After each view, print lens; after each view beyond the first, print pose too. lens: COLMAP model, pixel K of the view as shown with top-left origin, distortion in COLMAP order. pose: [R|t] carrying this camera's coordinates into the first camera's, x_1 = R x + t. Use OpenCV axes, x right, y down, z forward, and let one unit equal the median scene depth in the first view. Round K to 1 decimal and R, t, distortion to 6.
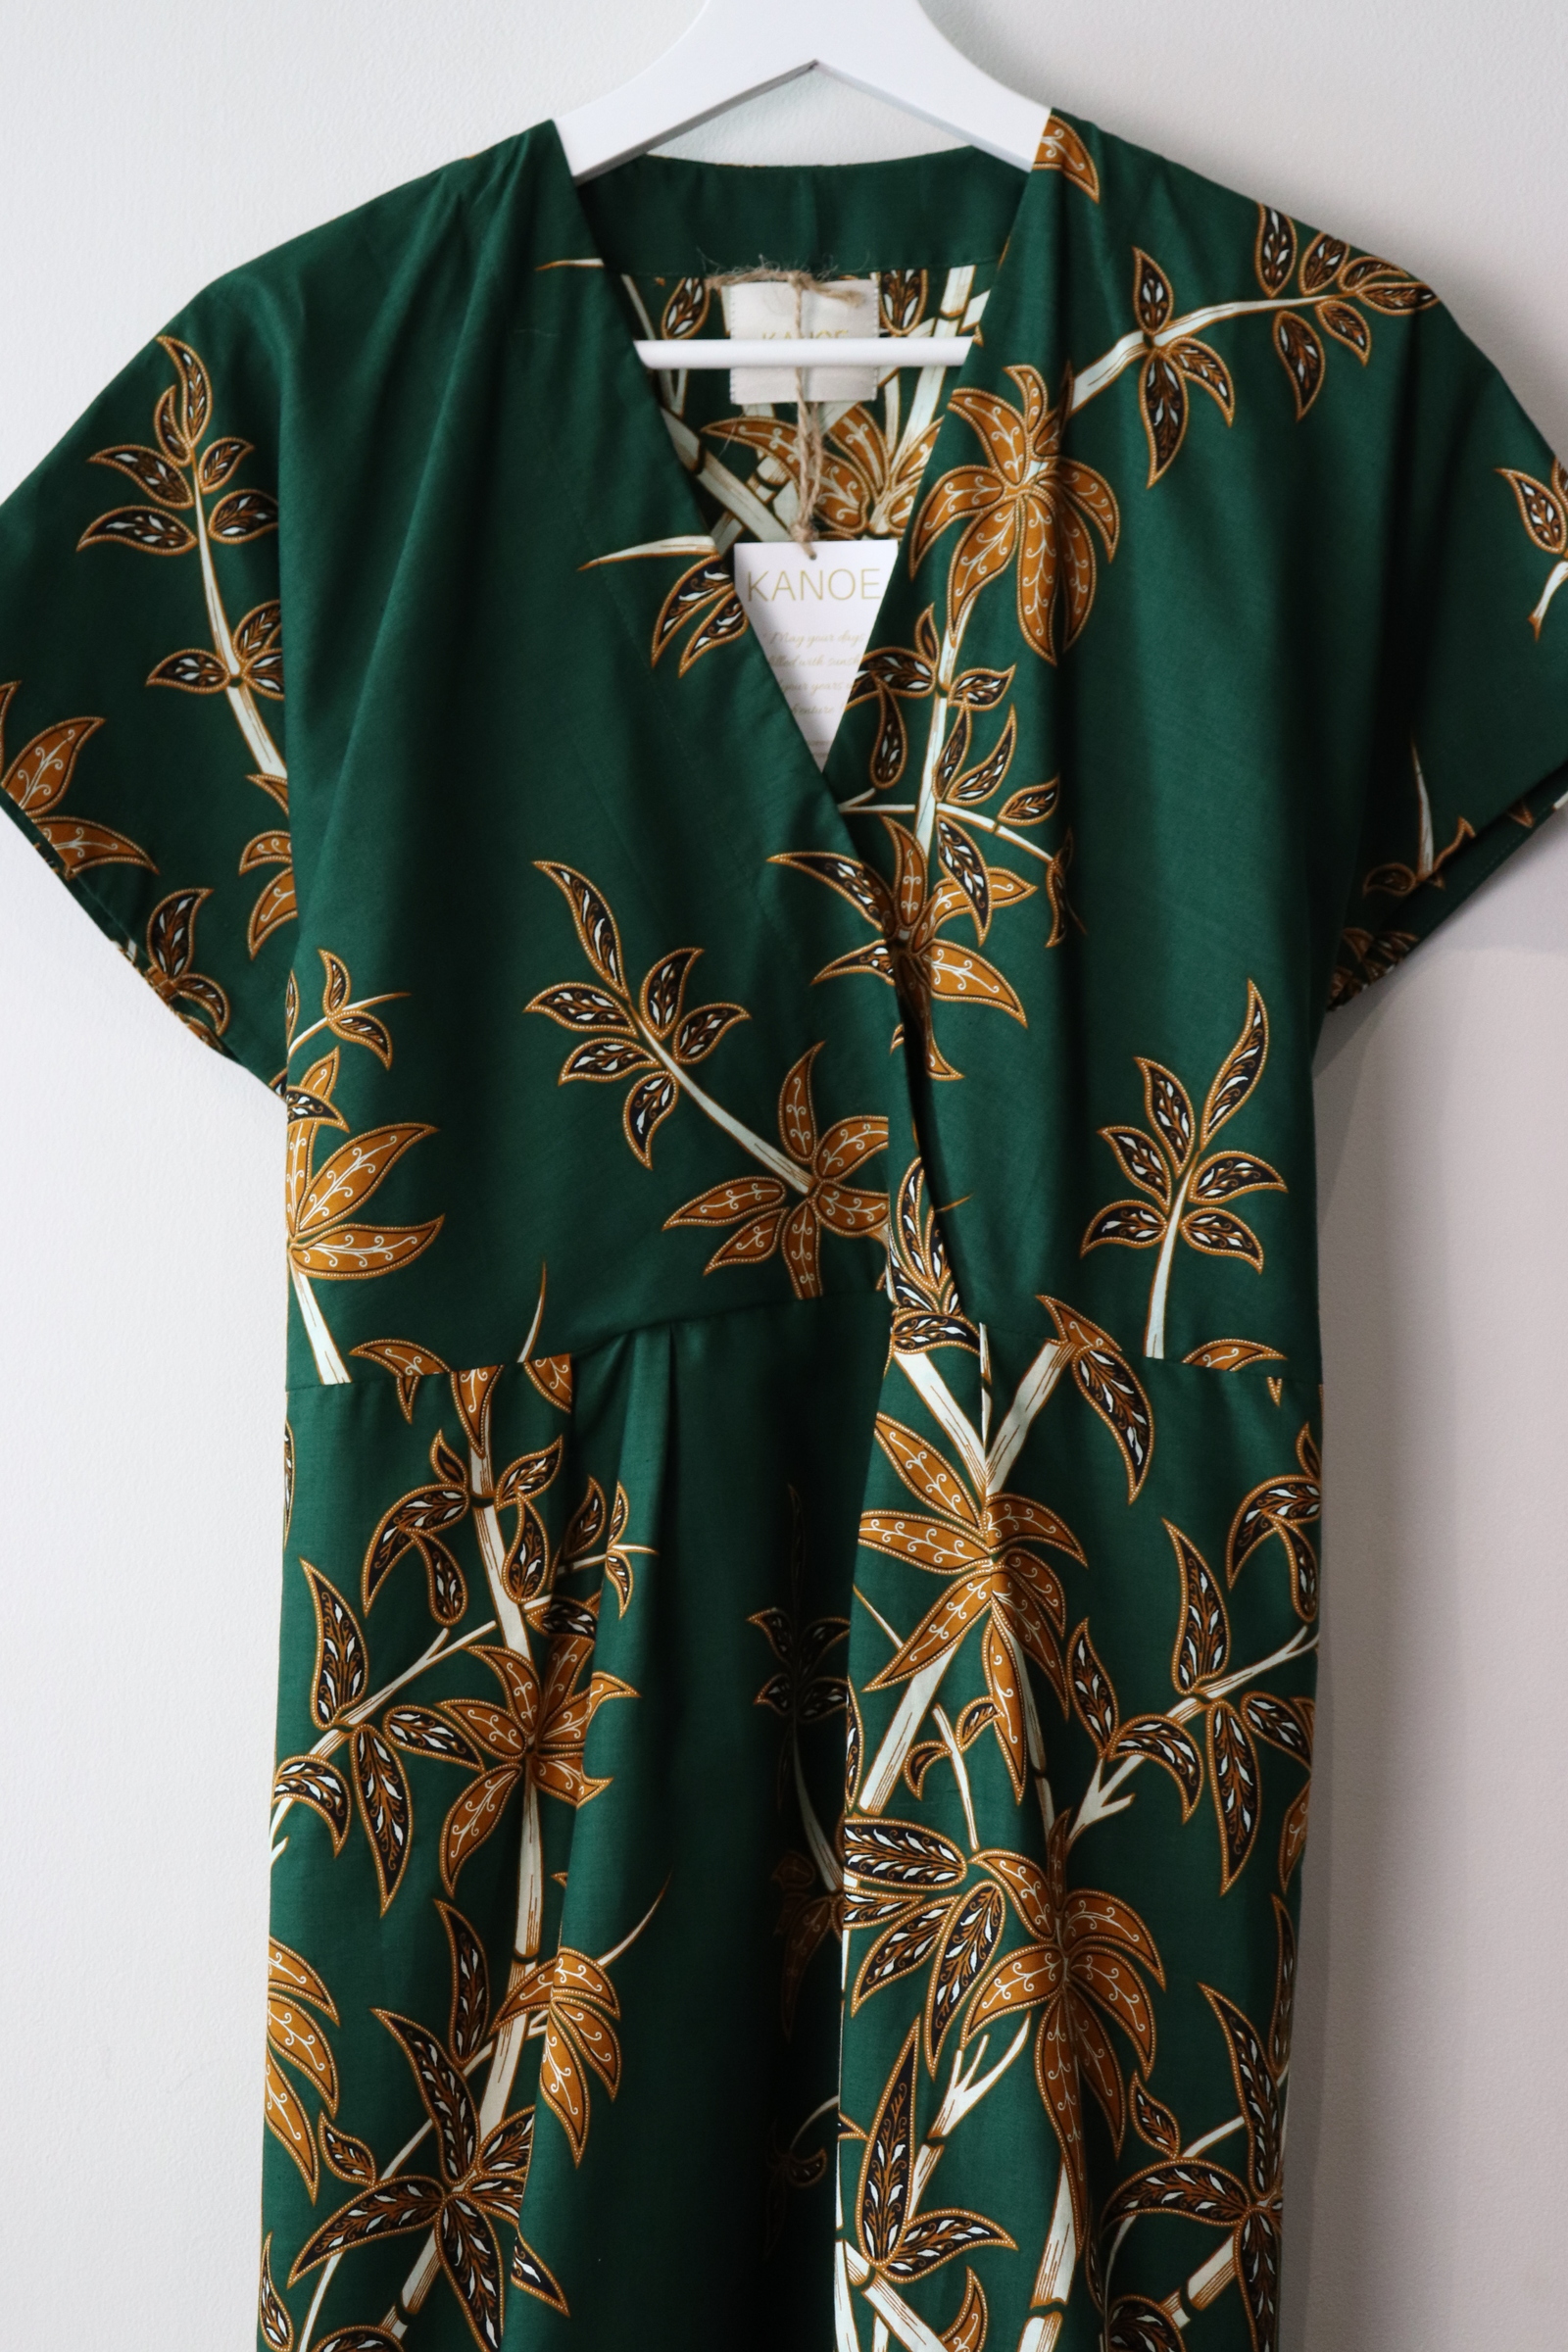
lens RADIAL K [[3741.6, 0, 788.5], [0, 3741.6, 1165.3], [0, 0, 1]] dist [0.113152, 0.000000]
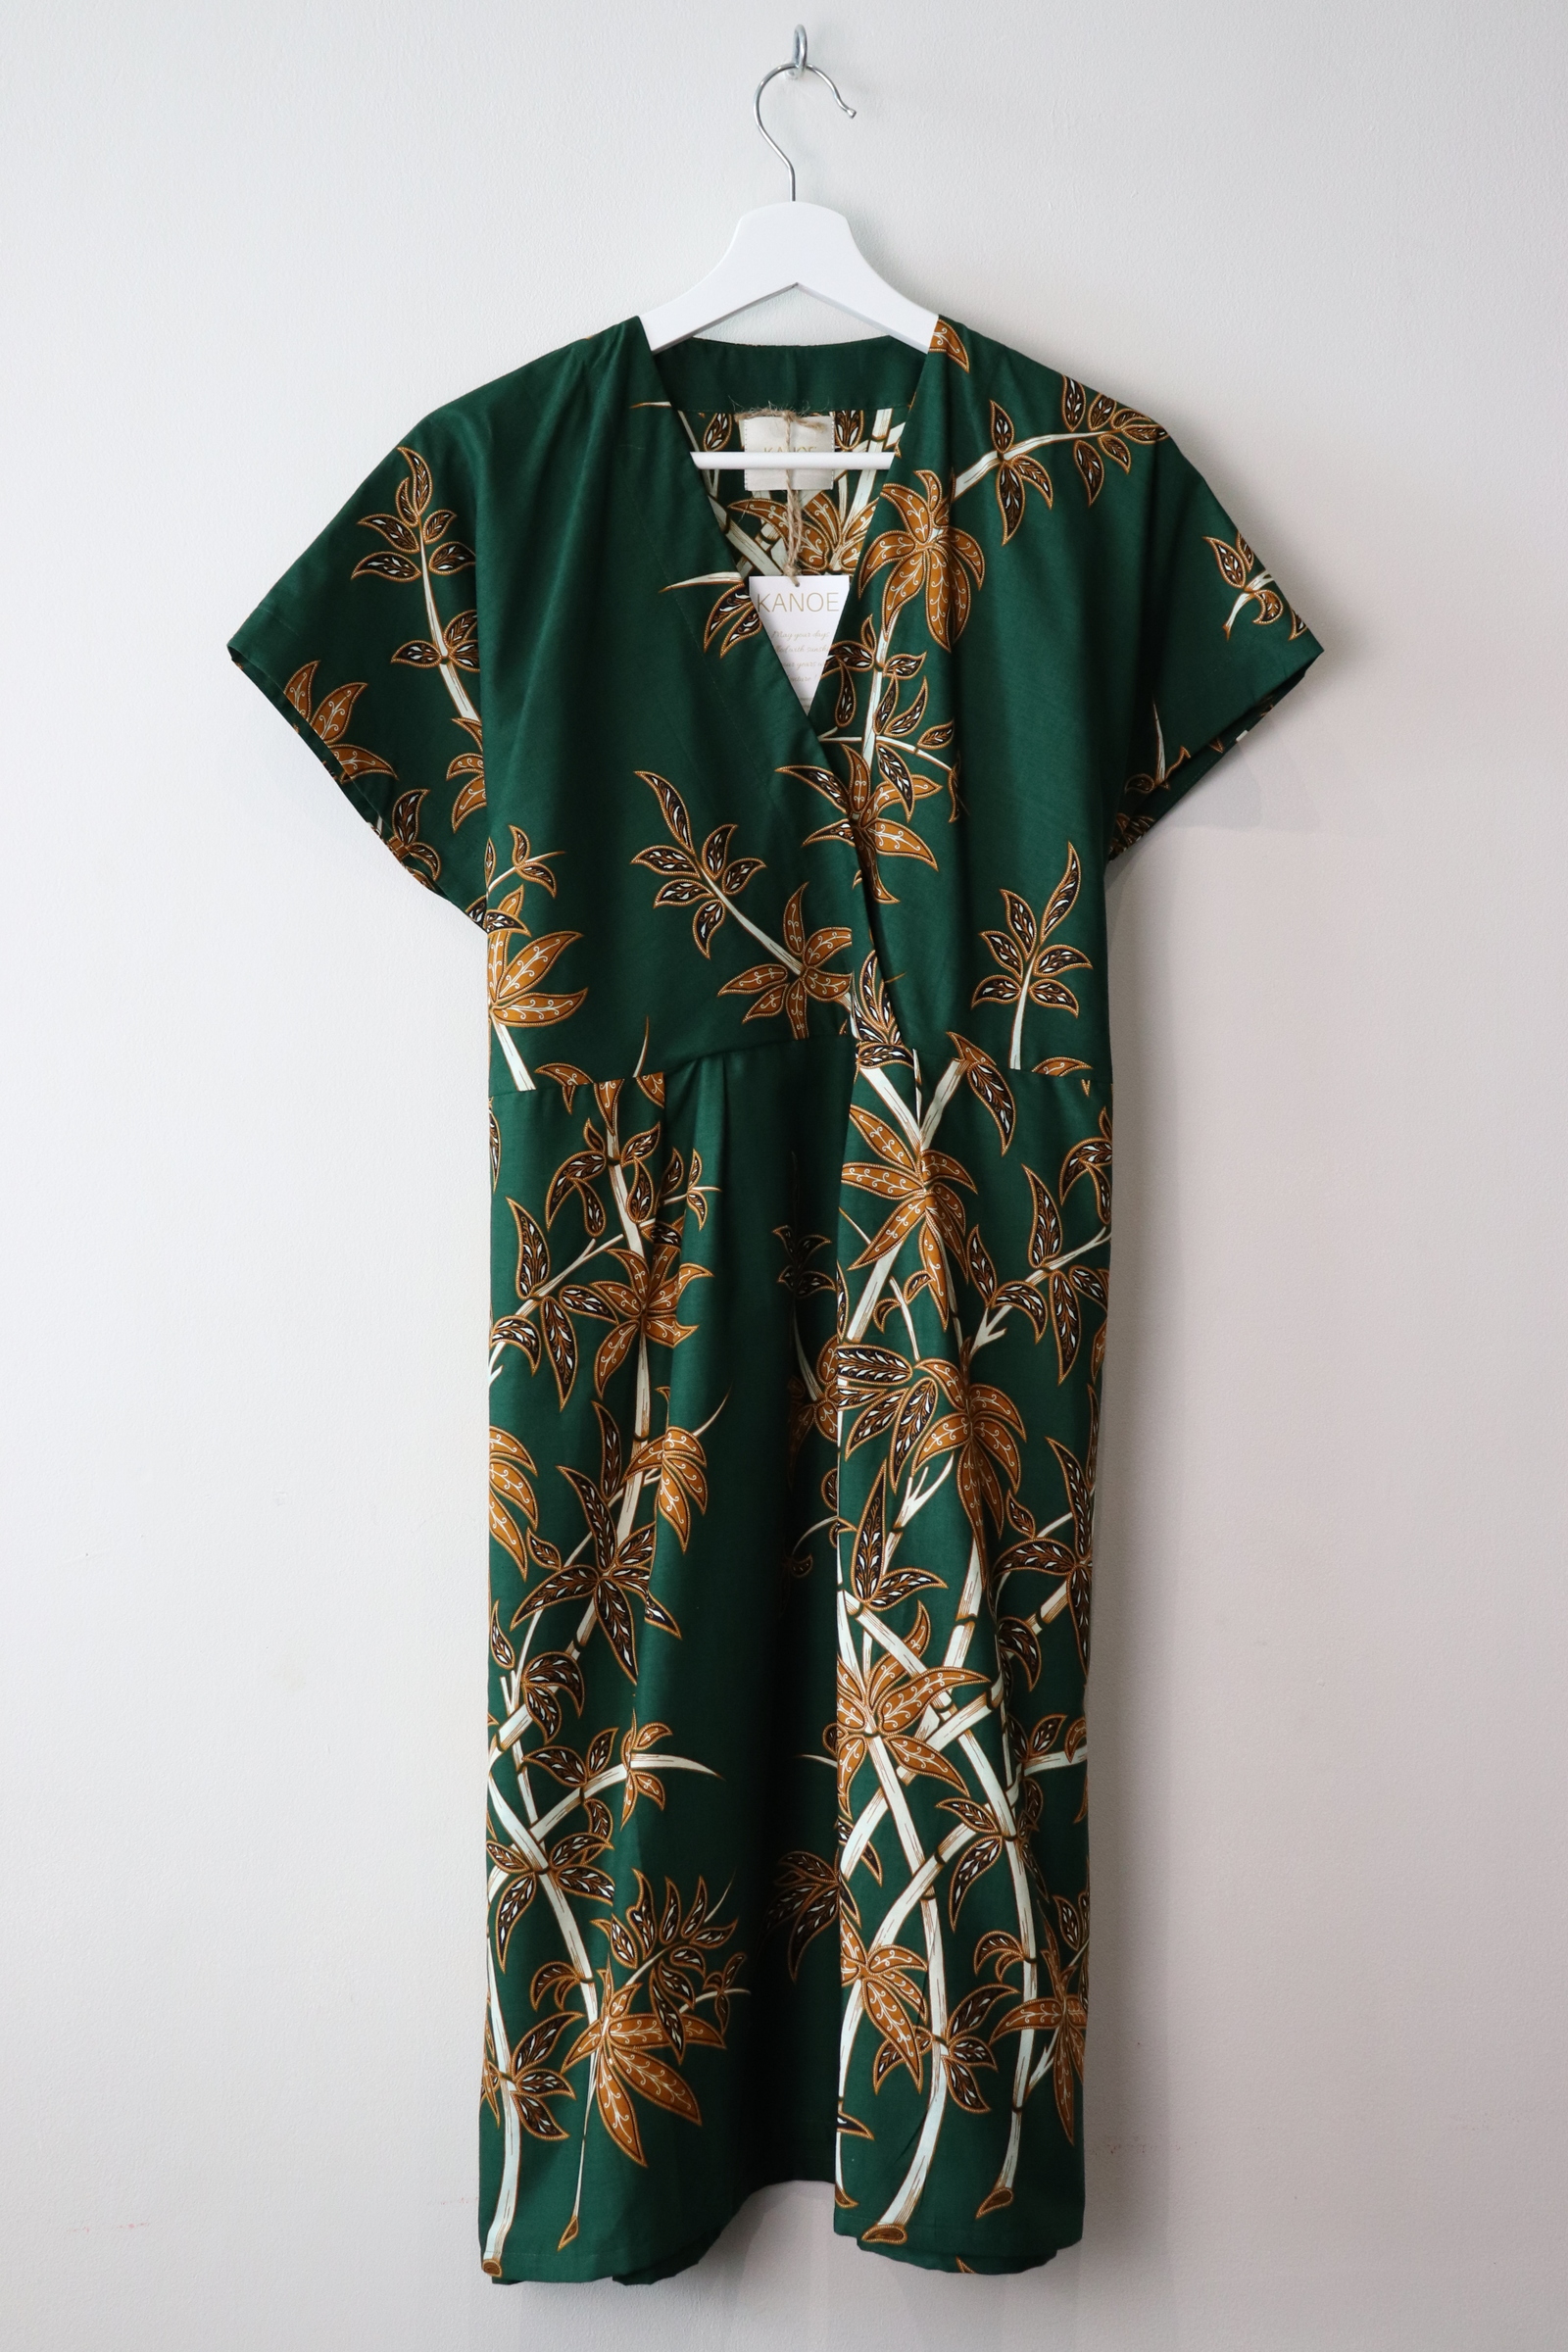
lens RADIAL K [[3062.7, 0, 774.7], [0, 3062.7, 1187.6], [0, 0, 1]] dist [0.001987, 0.000000]
pose [[0.991773, -0.017147, 0.126852, -0.182103], [0.012244, 0.999151, 0.039333, 0.048927], [-0.127419, -0.037456, 0.991142, -0.340667]]
